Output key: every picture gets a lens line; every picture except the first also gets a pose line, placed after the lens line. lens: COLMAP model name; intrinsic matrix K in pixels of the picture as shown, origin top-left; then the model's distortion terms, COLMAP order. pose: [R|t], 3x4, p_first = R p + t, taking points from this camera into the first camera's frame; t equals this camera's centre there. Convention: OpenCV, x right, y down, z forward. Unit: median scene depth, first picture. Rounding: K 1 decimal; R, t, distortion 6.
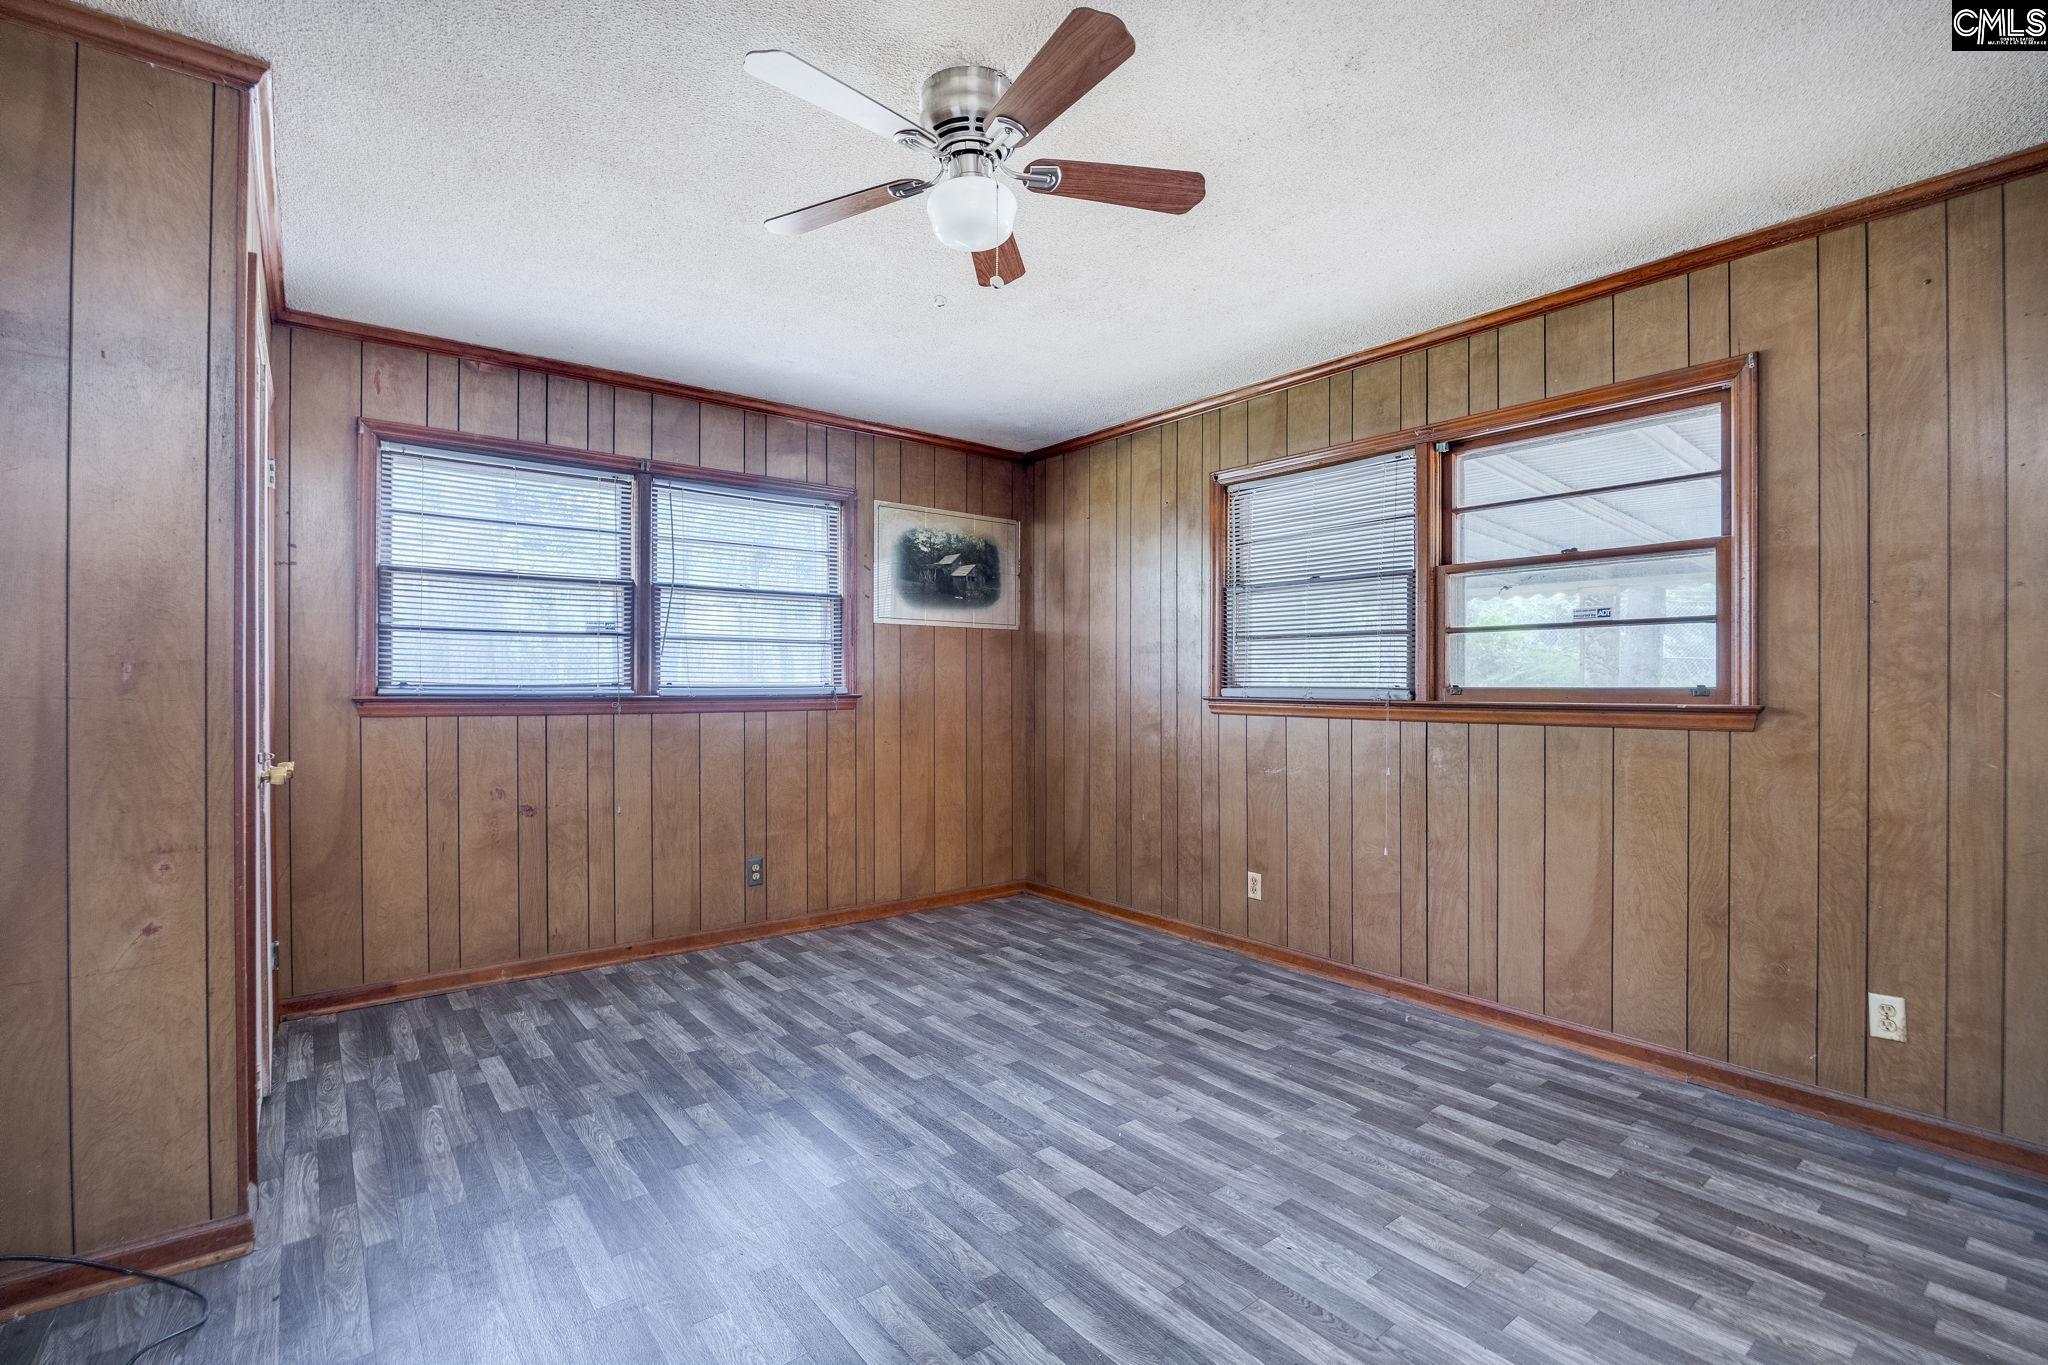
lens RADIAL K [[941.2, 0, 984.4], [0, 941.2, 679.6], [0, 0, 1]] dist [-0.008591, 0.000009]
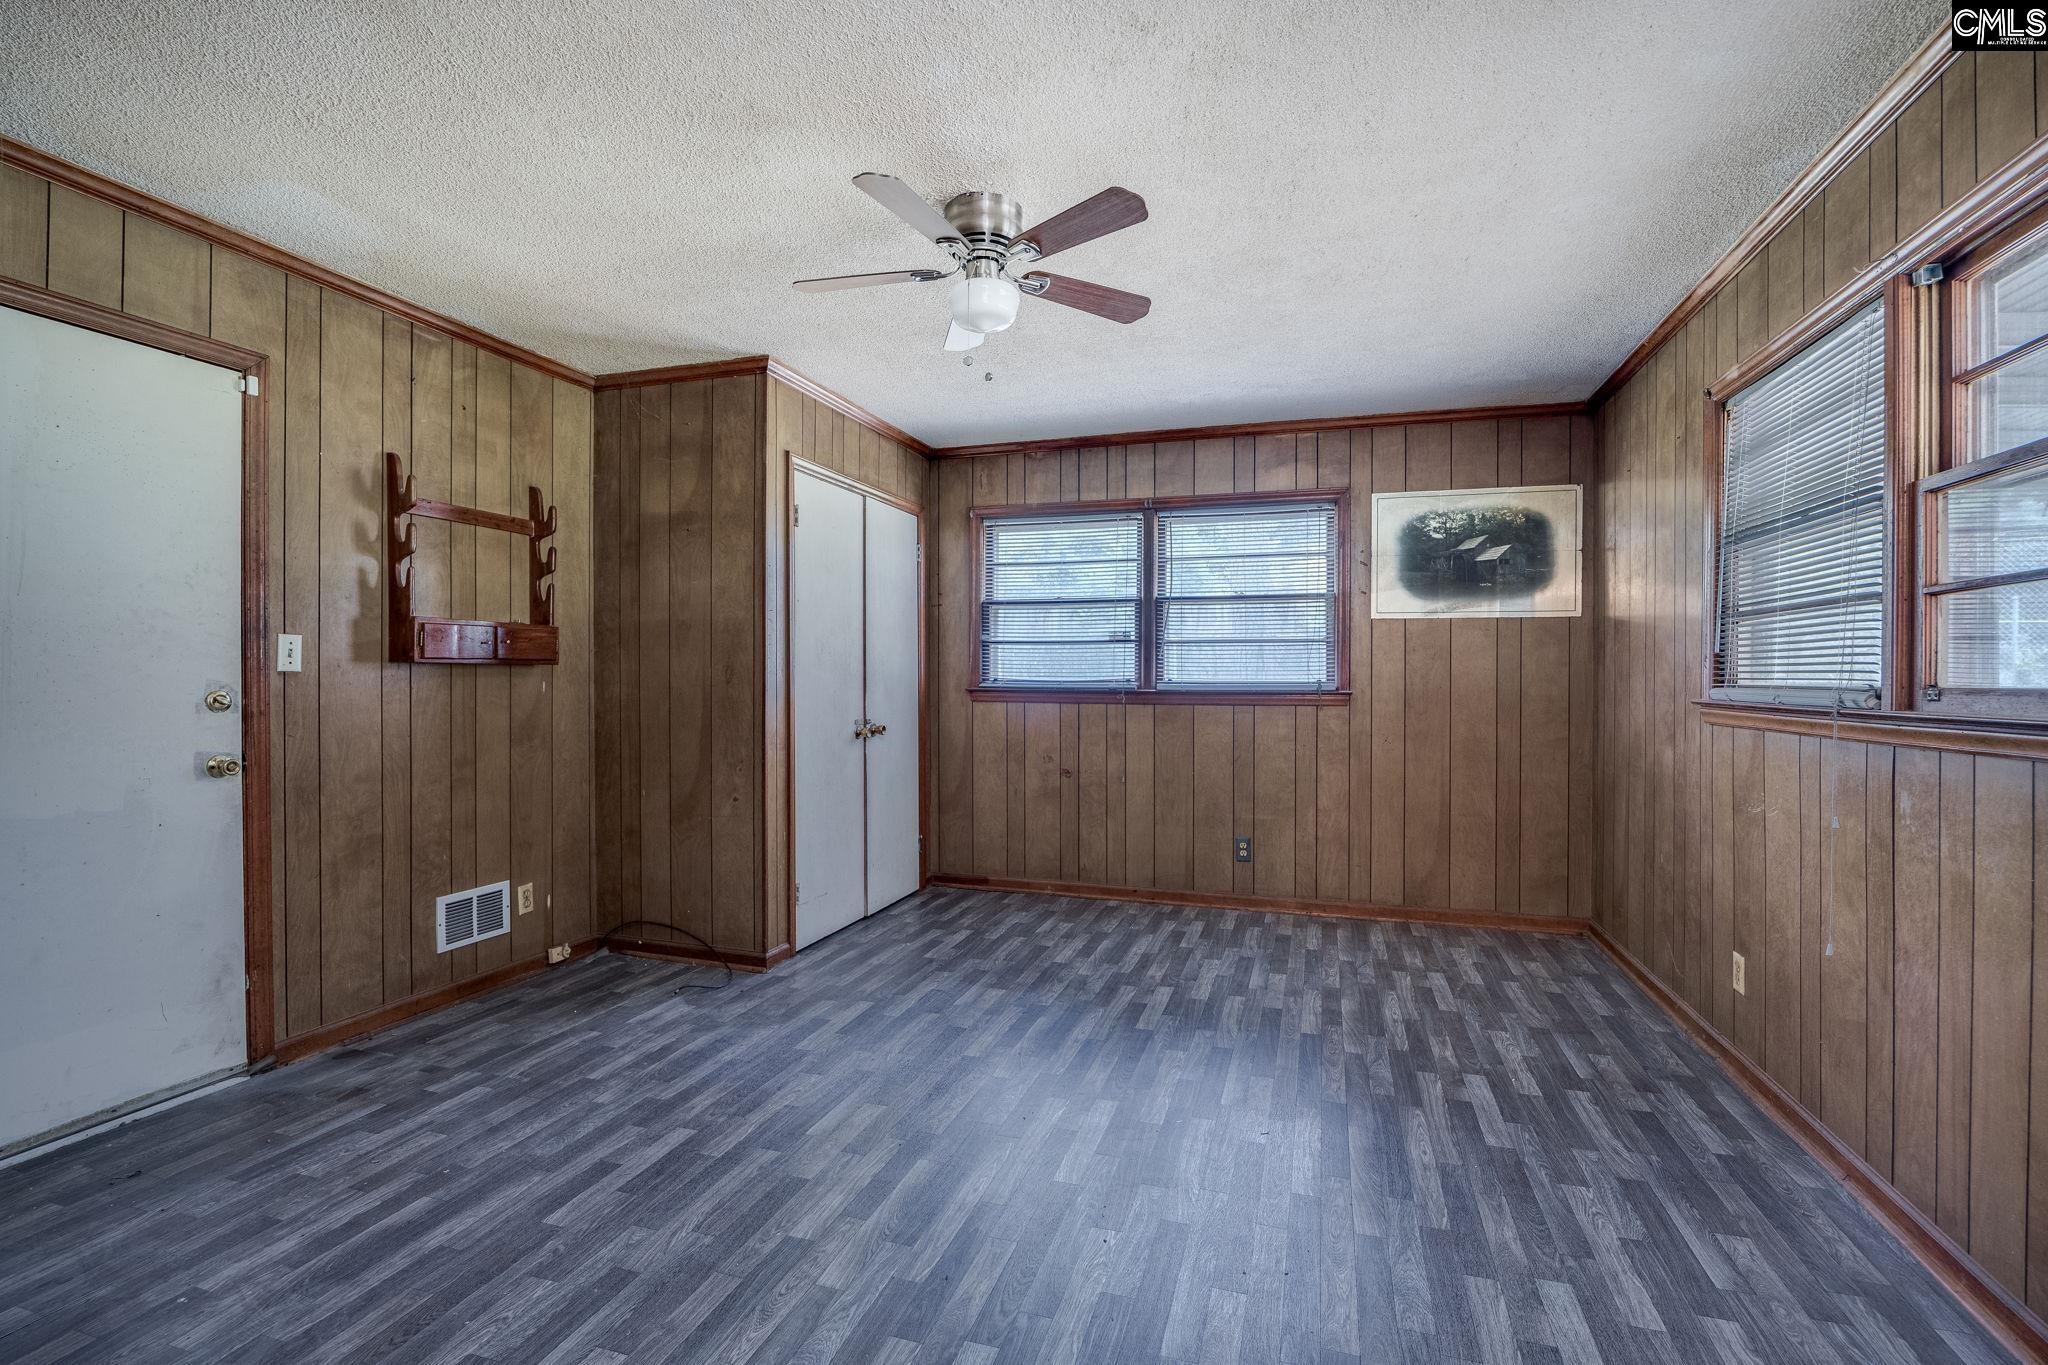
lens RADIAL K [[901.8, 0, 1015.9], [0, 901.8, 682.0], [0, 0, 1]] dist [-0.001112, 0.000104]
pose [[0.572310, 0.003269, -0.820031, 0.573151], [0.000480, 0.999991, 0.004322, 0.001863], [0.820037, -0.002867, 0.572303, 0.200754]]
